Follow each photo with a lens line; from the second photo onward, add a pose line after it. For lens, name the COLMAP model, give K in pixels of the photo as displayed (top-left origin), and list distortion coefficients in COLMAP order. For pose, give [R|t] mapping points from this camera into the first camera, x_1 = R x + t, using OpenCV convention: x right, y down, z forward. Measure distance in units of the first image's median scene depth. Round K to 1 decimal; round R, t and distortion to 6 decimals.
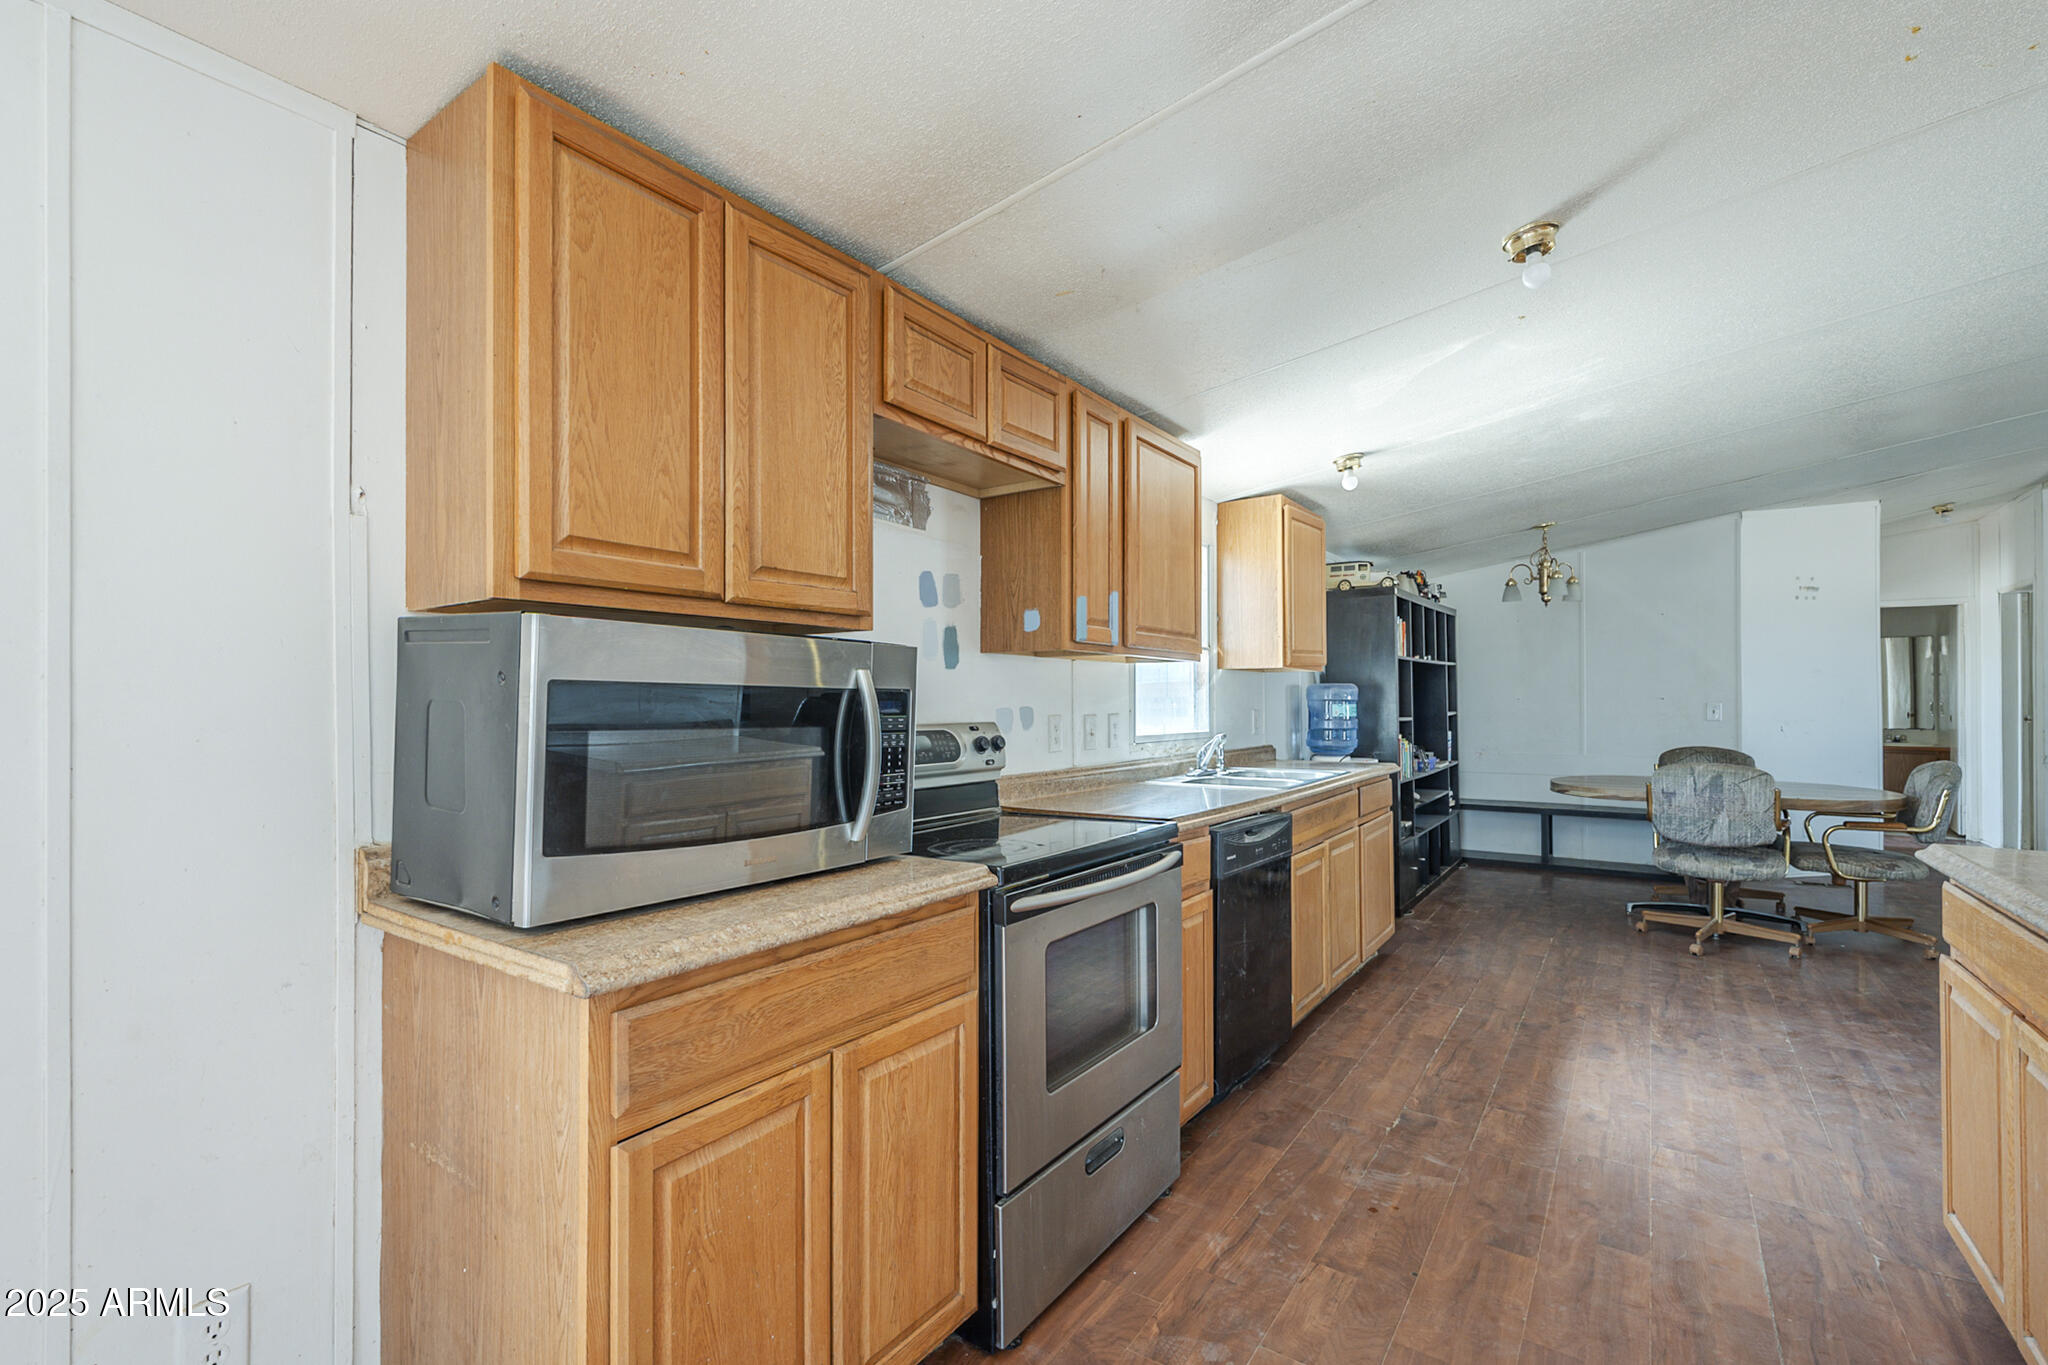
lens RADIAL K [[915.4, 0, 1017.3], [0, 915.4, 690.9], [0, 0, 1]] dist [-0.002206, 0.000168]
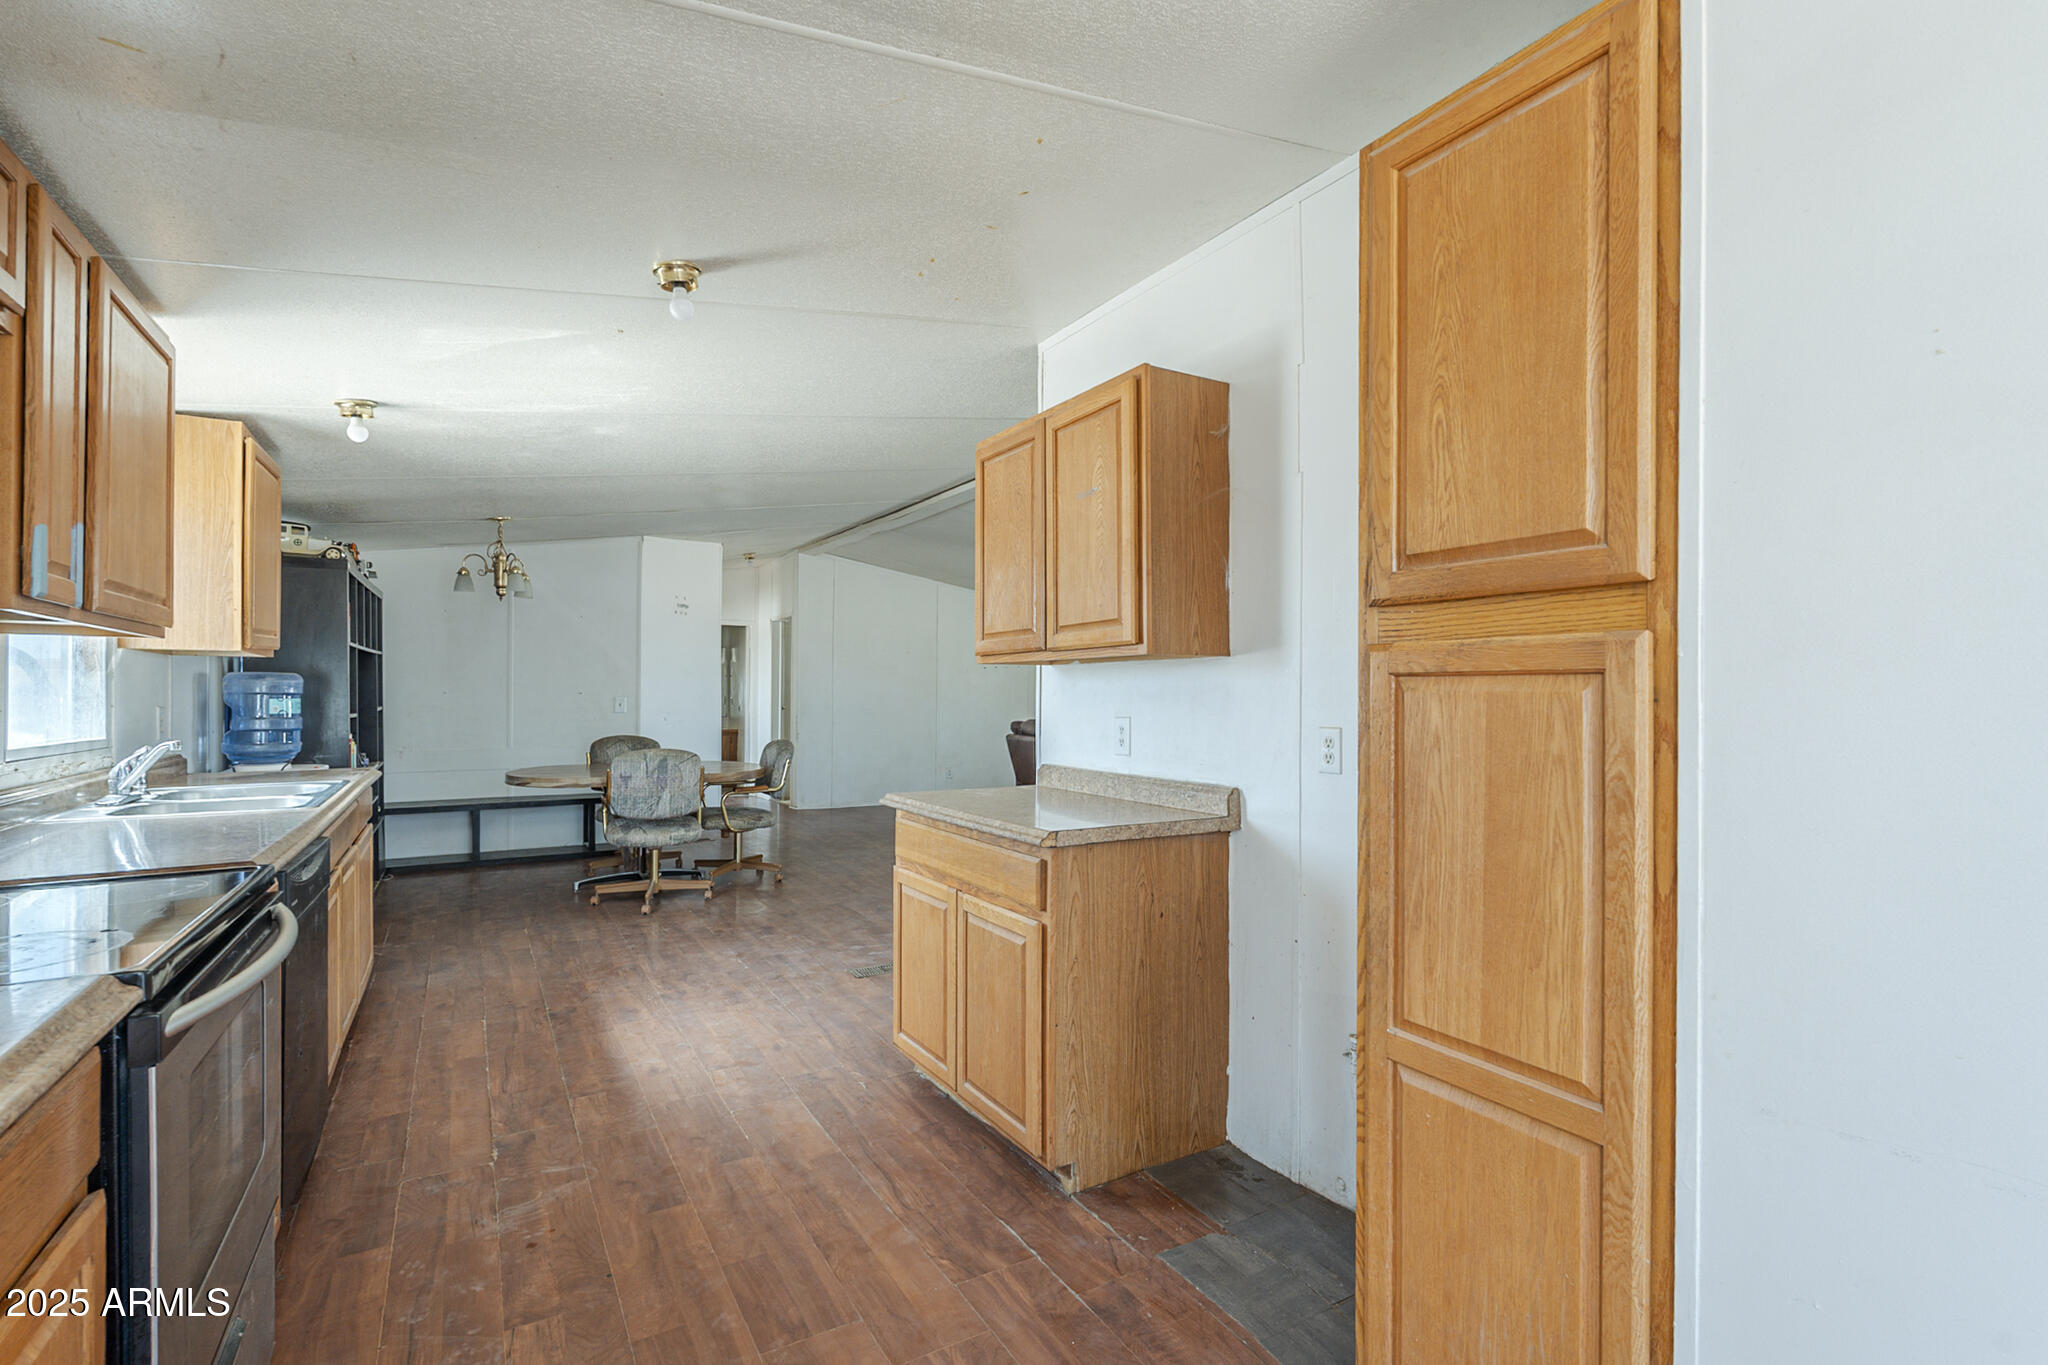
lens RADIAL K [[915.4, 0, 1041.9], [0, 915.4, 688.1], [0, 0, 1]] dist [-0.002206, 0.000168]
pose [[0.395338, 0.009745, 0.918484, -0.171109], [-0.014254, 0.999888, -0.004473, -0.000647], [-0.918425, -0.011324, 0.395433, 0.106080]]
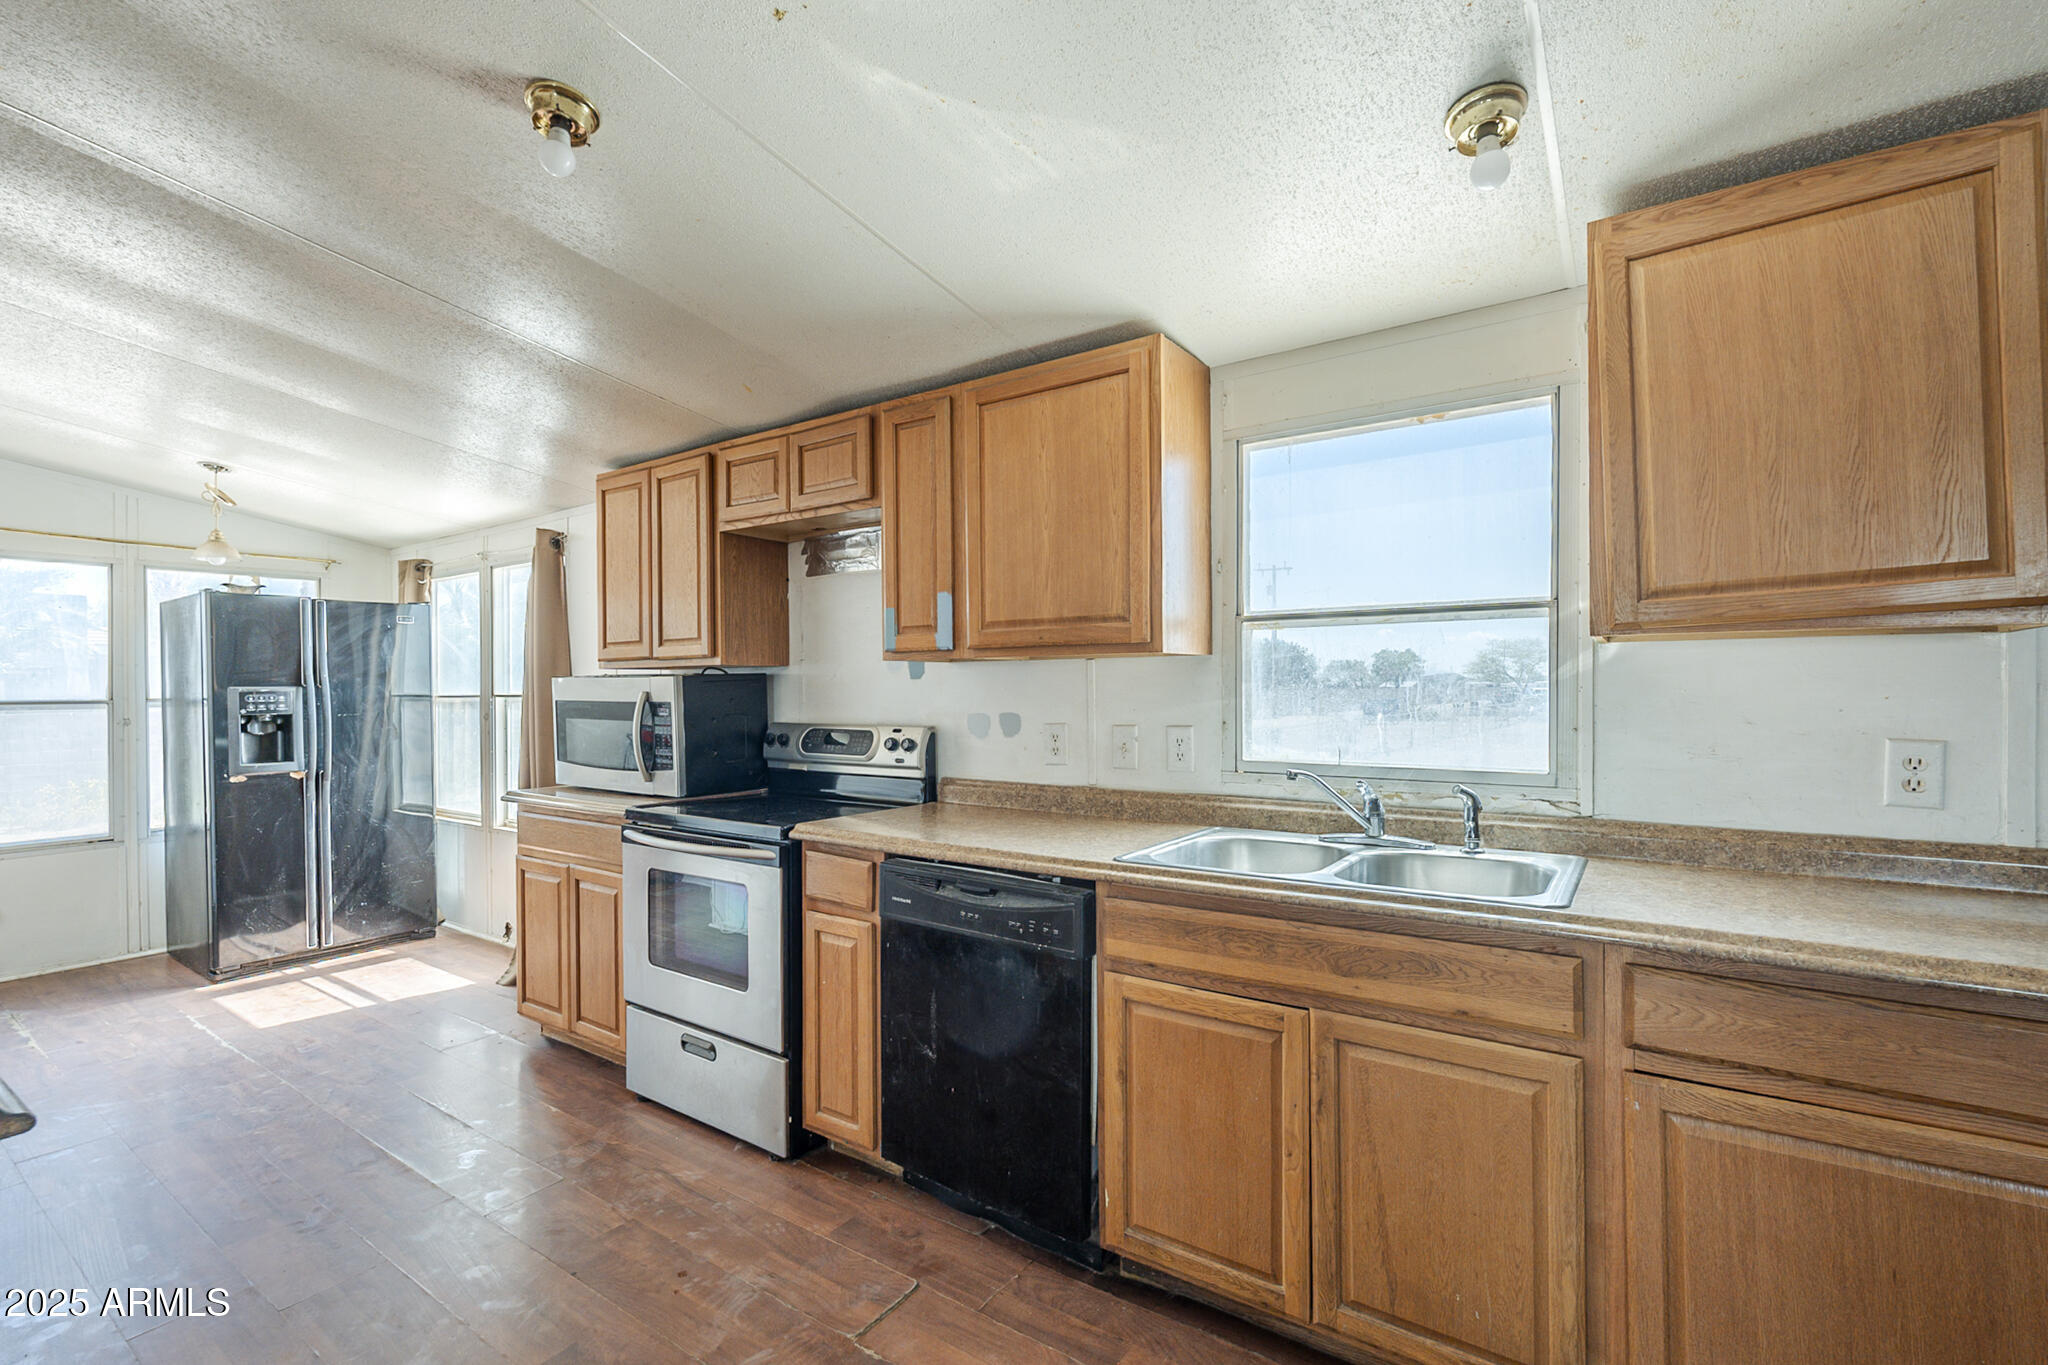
lens RADIAL K [[915.4, 0, 1026.6], [0, 915.4, 690.4], [0, 0, 1]] dist [-0.002206, 0.000168]
pose [[-0.005417, 0.007591, -0.999957, 0.842057], [0.022297, 0.999723, 0.007468, -0.011182], [0.999737, -0.022256, -0.005585, 0.882692]]
